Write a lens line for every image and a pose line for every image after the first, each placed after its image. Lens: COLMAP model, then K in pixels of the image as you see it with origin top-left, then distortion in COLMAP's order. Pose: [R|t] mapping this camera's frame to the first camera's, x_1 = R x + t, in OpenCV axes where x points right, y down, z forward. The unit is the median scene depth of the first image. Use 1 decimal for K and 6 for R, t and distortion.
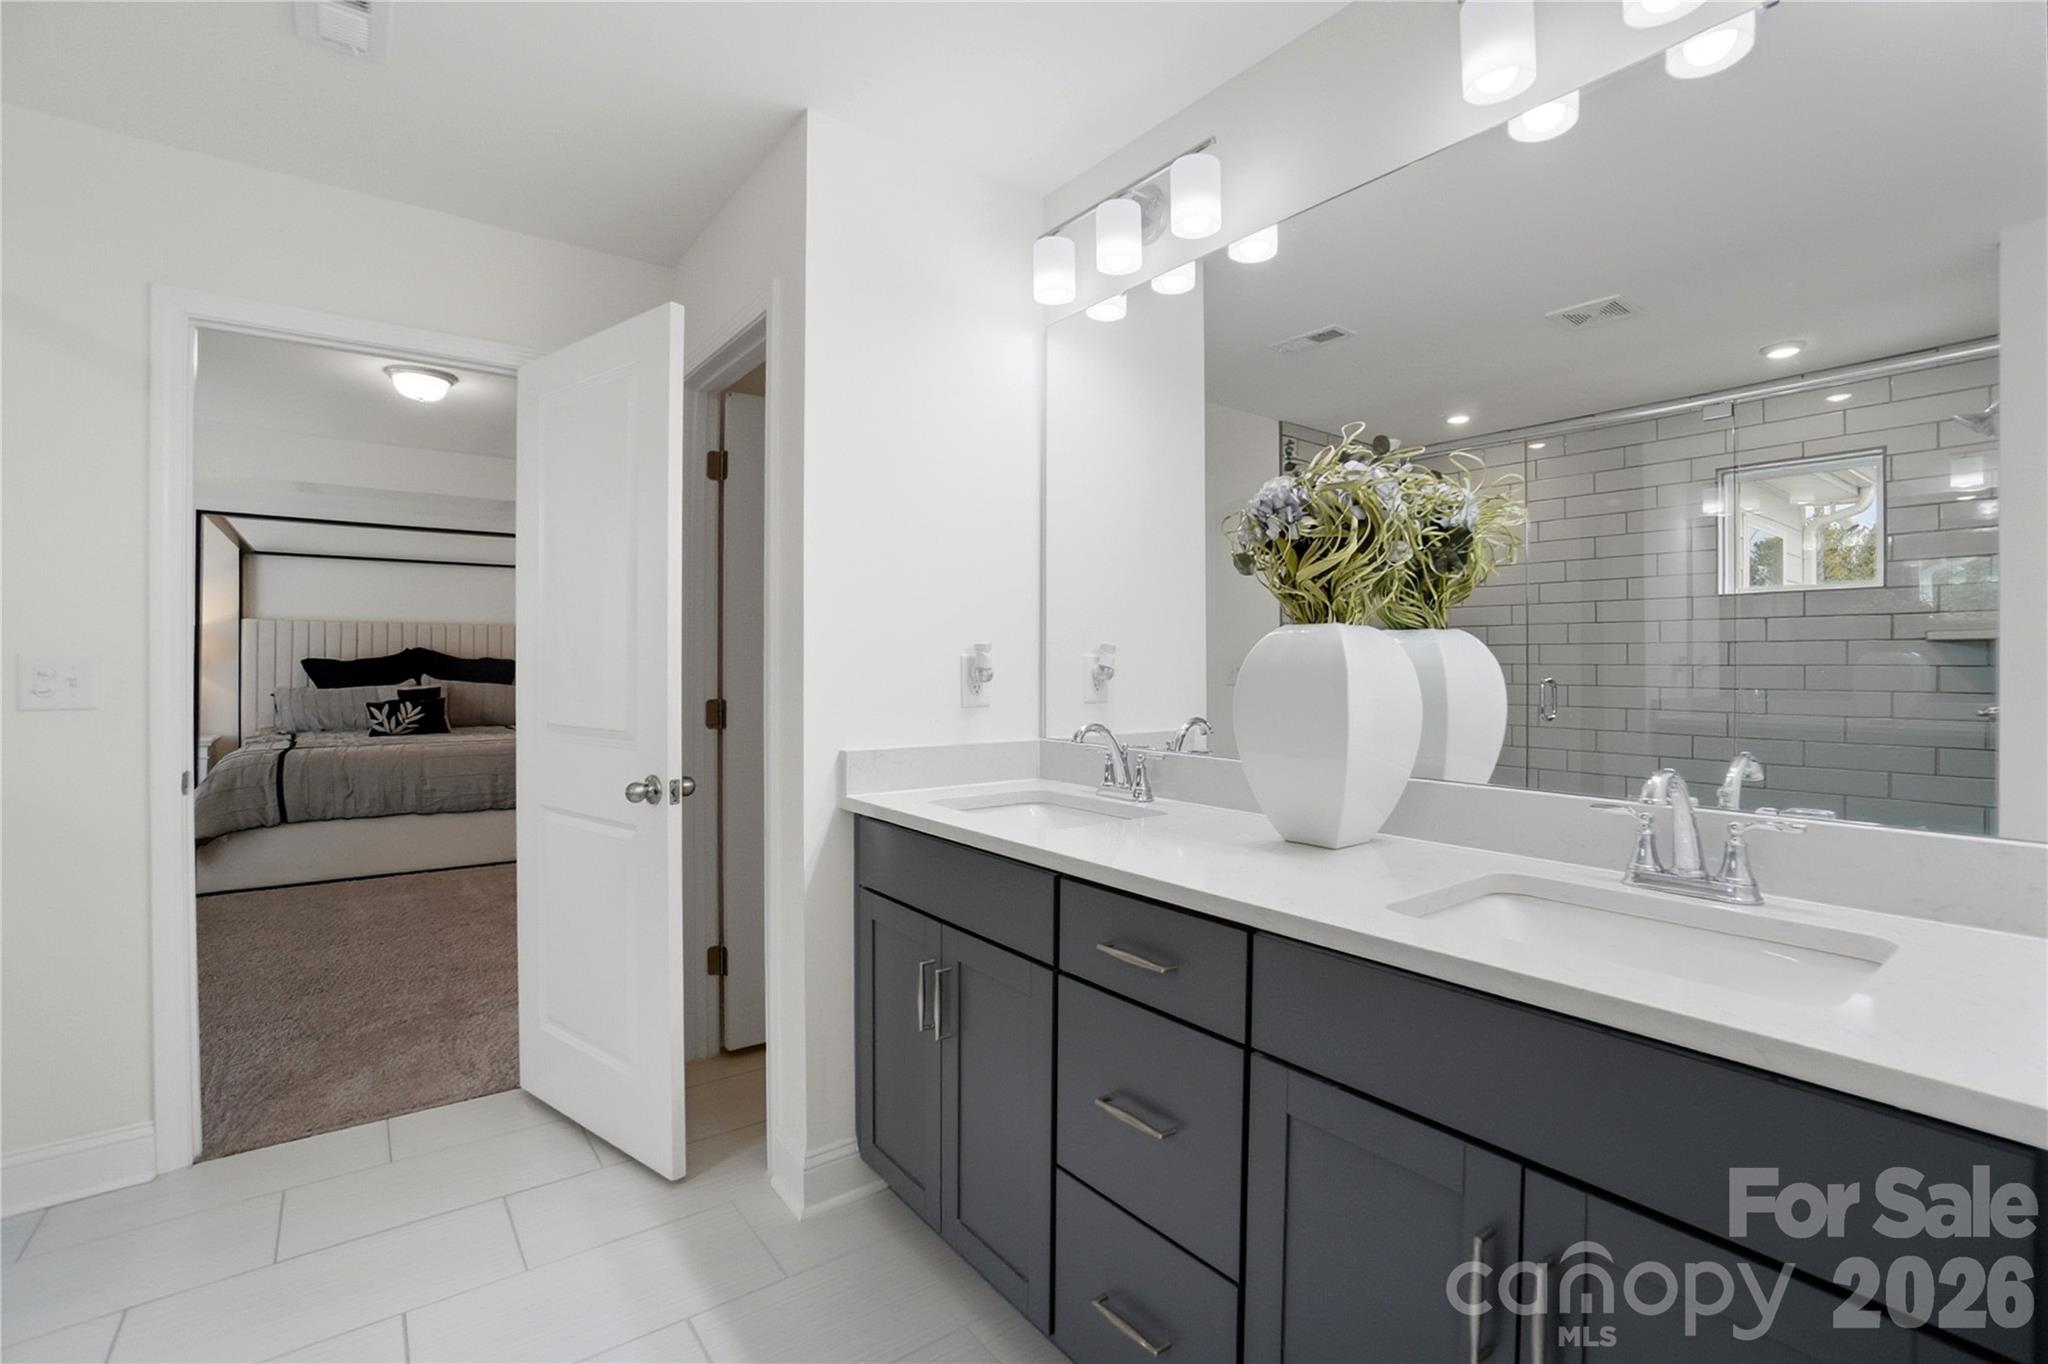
lens RADIAL K [[913.5, 0, 1009.7], [0, 913.5, 676.9], [0, 0, 1]] dist [-0.067345, 0.025709]
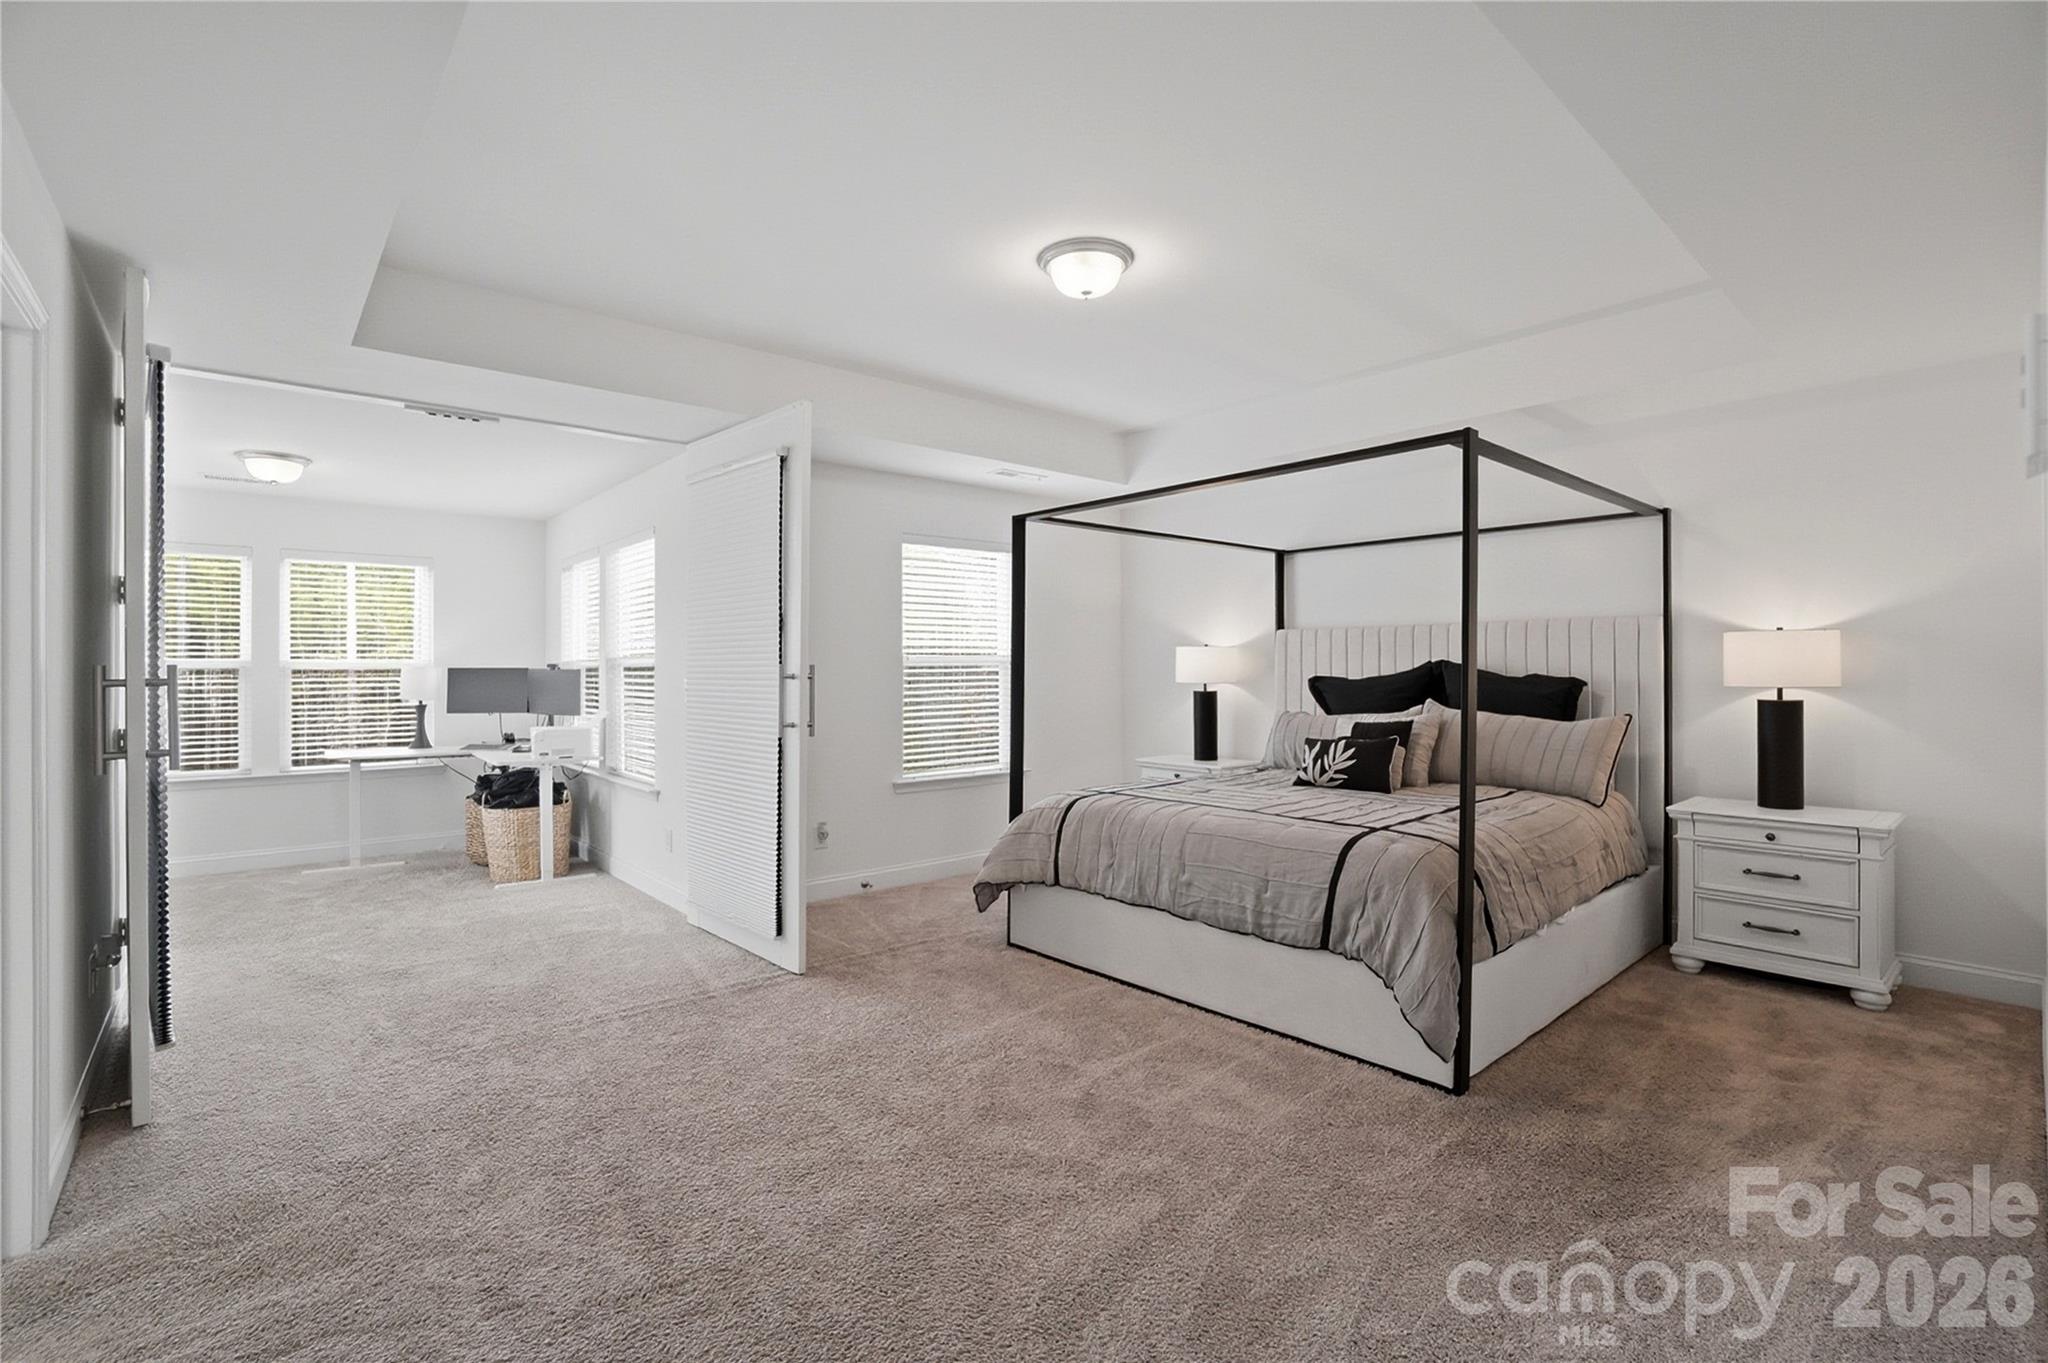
lens RADIAL K [[913.5, 0, 1009.7], [0, 913.5, 676.4], [0, 0, 1]] dist [-0.067345, 0.025709]
pose [[0.081060, -0.004558, -0.996699, -0.008489], [-0.013987, 0.999886, -0.005710, -0.013871], [0.996611, 0.014404, 0.080987, 0.716321]]
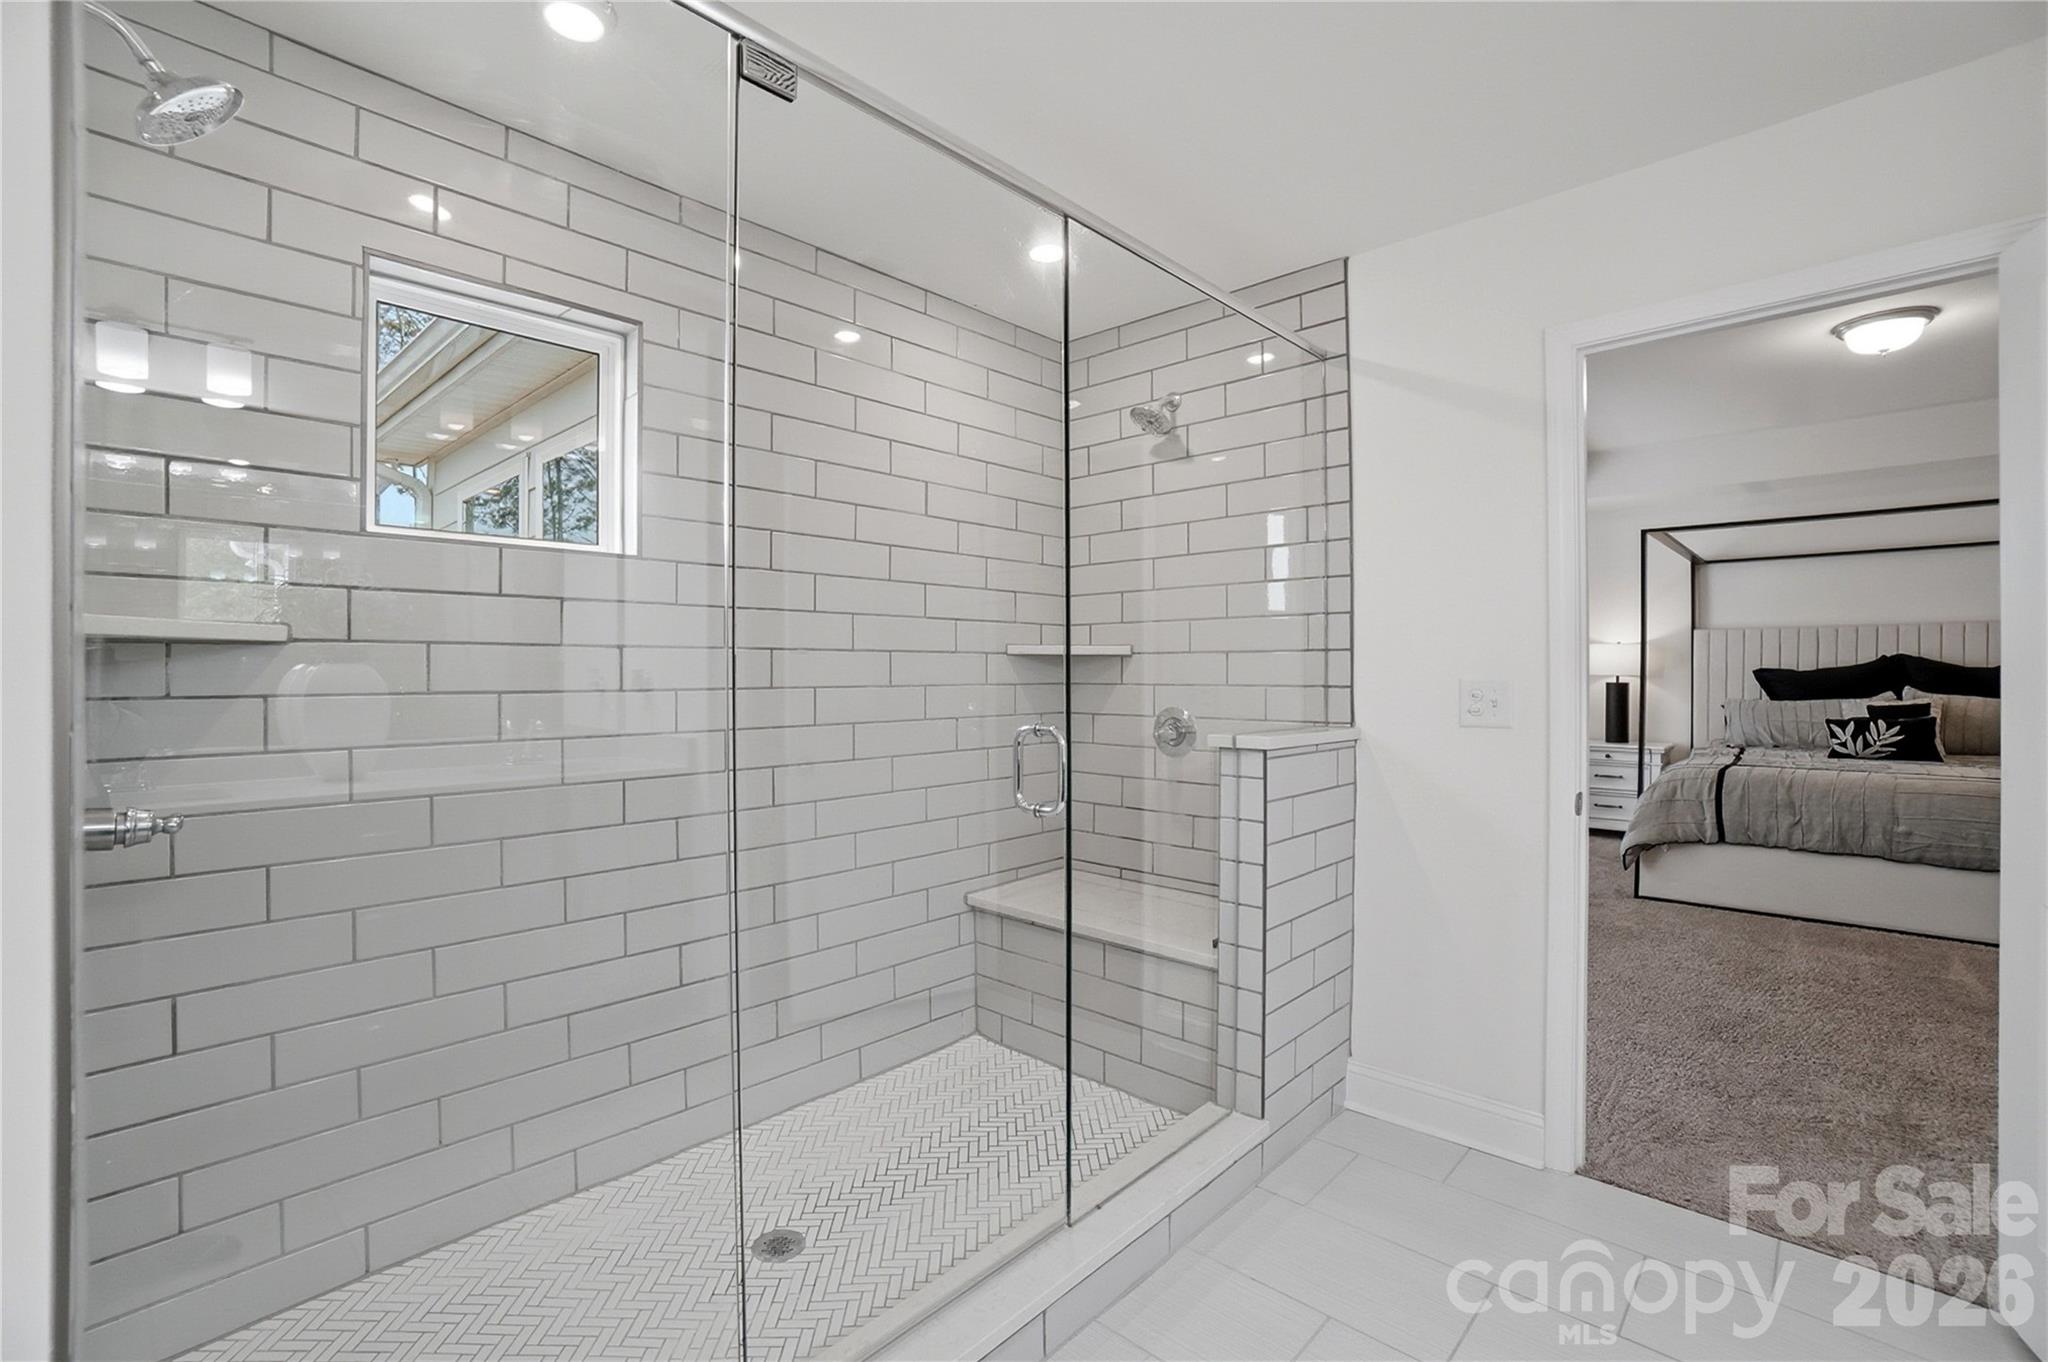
lens RADIAL K [[913.5, 0, 1009.7], [0, 913.5, 675.9], [0, 0, 1]] dist [-0.067345, 0.025709]
pose [[0.172719, 0.001921, -0.984969, -0.010183], [-0.007070, 0.999975, 0.000710, -0.008570], [0.984946, 0.006841, 0.172728, 0.057082]]
